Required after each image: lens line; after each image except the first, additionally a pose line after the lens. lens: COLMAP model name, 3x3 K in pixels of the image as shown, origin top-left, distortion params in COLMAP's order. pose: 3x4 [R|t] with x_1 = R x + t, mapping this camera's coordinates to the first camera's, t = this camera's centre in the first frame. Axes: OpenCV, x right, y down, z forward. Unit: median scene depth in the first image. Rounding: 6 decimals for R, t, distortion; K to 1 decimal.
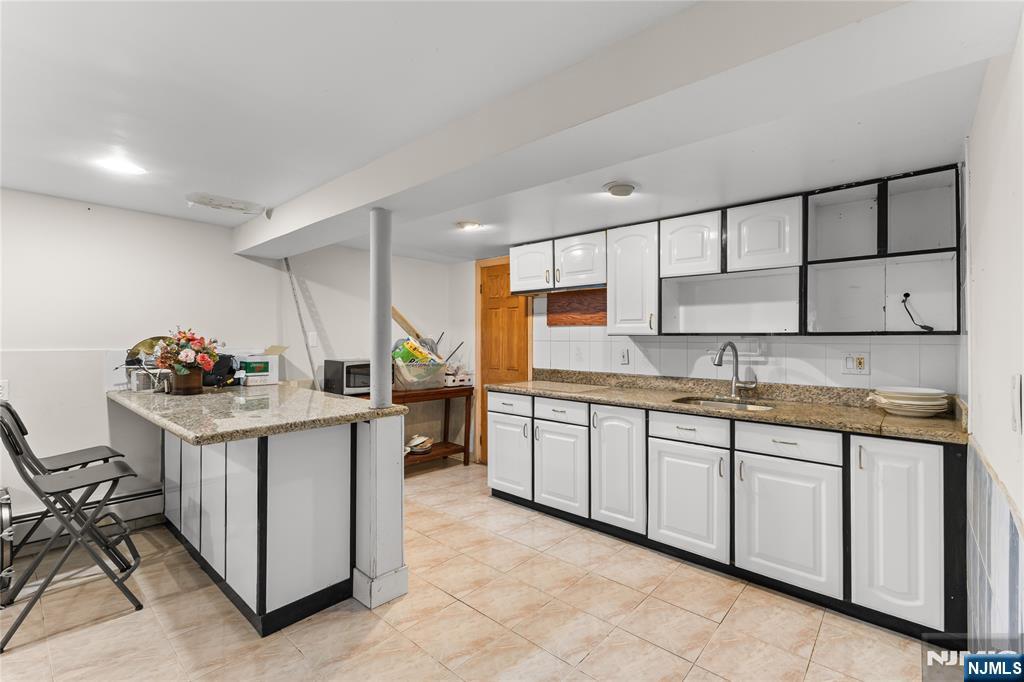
lens RADIAL K [[448.8, 0, 511.1], [0, 448.8, 336.5], [0, 0, 1]] dist [0.000033, -0.000003]
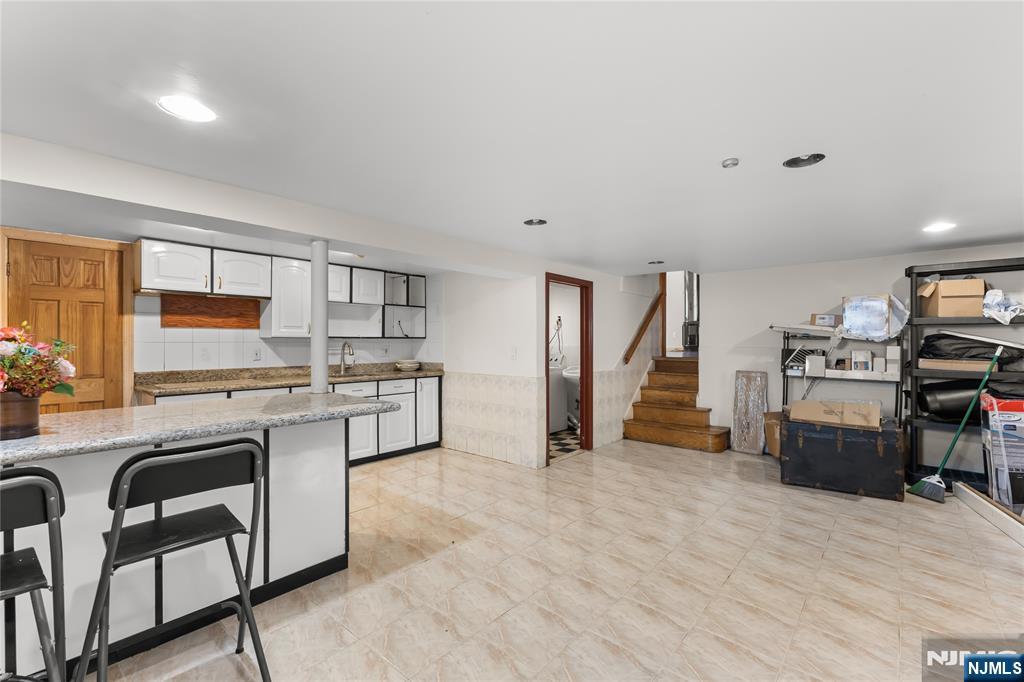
lens RADIAL K [[435.0, 0, 512.0], [0, 435.0, 341.0], [0, 0, 1]] dist [0.002631, 0.000172]
pose [[-0.004134, 0.002025, 0.999989, -1.029556], [-0.001132, 0.999997, -0.002030, 0.009622], [-0.999991, -0.001140, -0.004132, 0.300537]]
